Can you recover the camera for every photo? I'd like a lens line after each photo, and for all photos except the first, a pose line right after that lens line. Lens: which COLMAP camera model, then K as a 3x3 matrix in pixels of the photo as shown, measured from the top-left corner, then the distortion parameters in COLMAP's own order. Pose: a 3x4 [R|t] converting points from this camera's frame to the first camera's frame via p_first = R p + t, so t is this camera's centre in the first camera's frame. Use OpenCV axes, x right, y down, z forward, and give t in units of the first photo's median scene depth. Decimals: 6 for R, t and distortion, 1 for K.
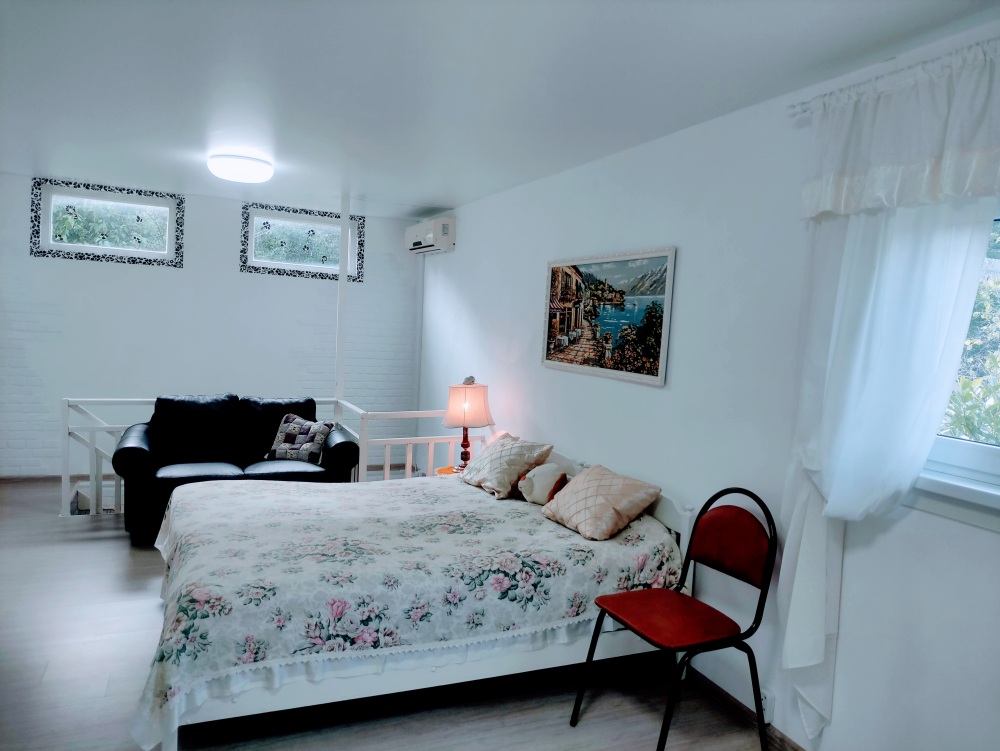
lens RADIAL K [[738.5, 0, 500.0], [0, 738.5, 375.5], [0, 0, 1]] dist [0.054410, -0.035320]
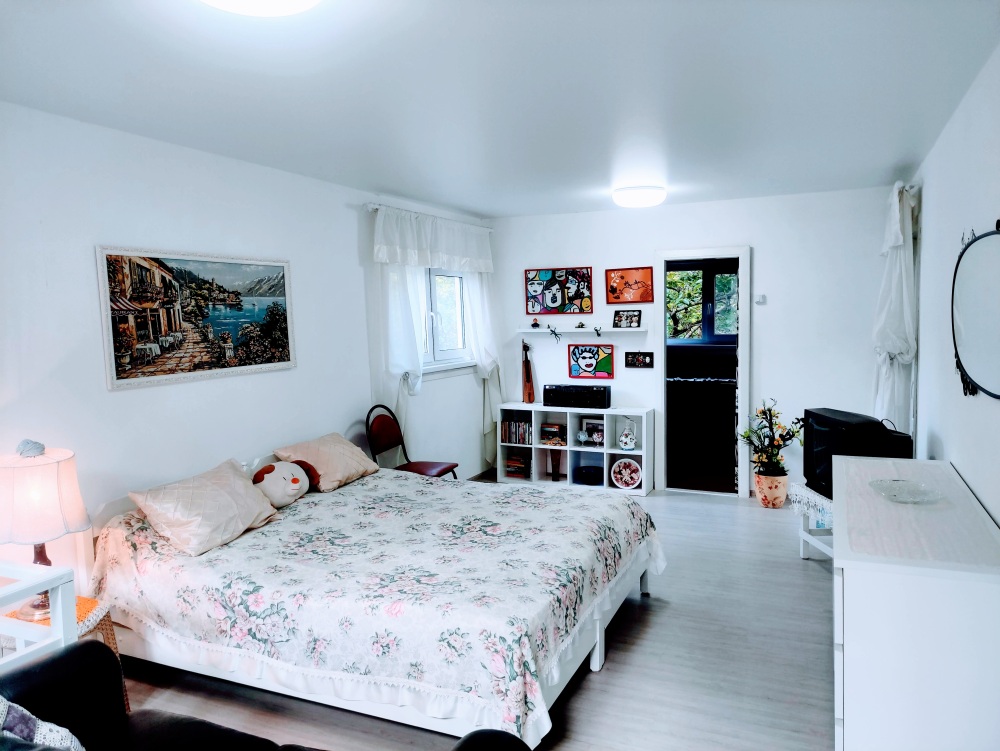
lens RADIAL K [[738.5, 0, 500.0], [0, 738.5, 375.5], [0, 0, 1]] dist [0.054410, -0.035320]
pose [[-0.683617, -0.099272, 0.723058, -0.823602], [0.042767, 0.983555, 0.175471, -0.156554], [-0.728587, 0.150877, -0.668129, 1.361832]]
